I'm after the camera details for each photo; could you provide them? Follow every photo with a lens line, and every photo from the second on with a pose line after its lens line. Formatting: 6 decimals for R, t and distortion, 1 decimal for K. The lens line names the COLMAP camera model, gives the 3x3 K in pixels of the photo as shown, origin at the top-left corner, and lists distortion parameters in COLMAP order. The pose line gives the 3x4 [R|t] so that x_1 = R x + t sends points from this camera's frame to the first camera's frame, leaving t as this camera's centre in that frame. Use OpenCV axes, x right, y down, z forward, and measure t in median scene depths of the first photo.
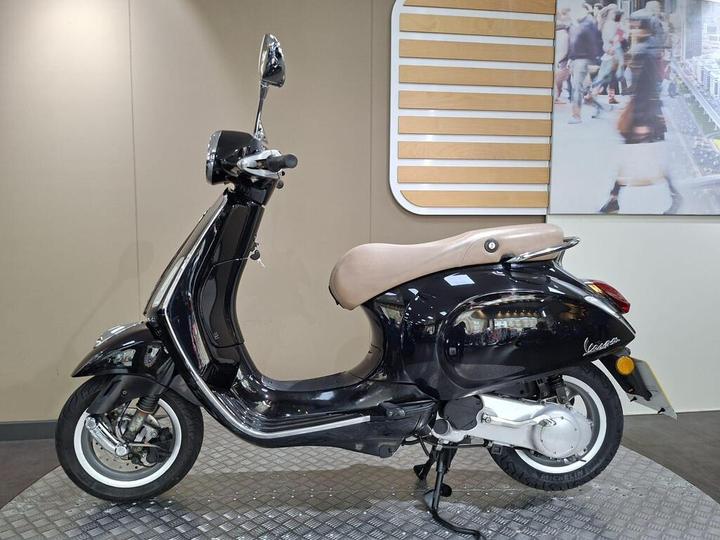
lens RADIAL K [[529.2, 0, 354.0], [0, 529.2, 276.1], [0, 0, 1]] dist [0.028795, -0.025604]
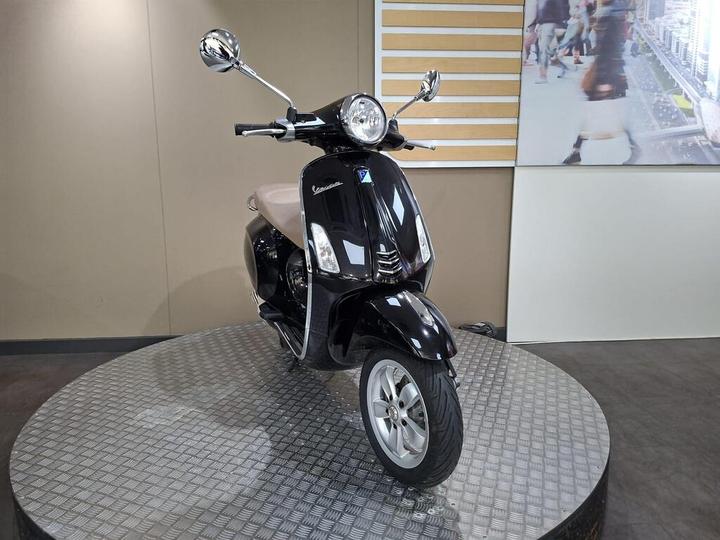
lens RADIAL K [[509.5, 0, 357.8], [0, 509.5, 269.7], [0, 0, 1]] dist [0.019446, -0.014885]
pose [[0.997833, 0.005387, -0.065576, 0.102692], [0.000723, 0.995685, 0.092798, 0.003113], [0.065793, -0.092645, 0.993523, -0.128403]]
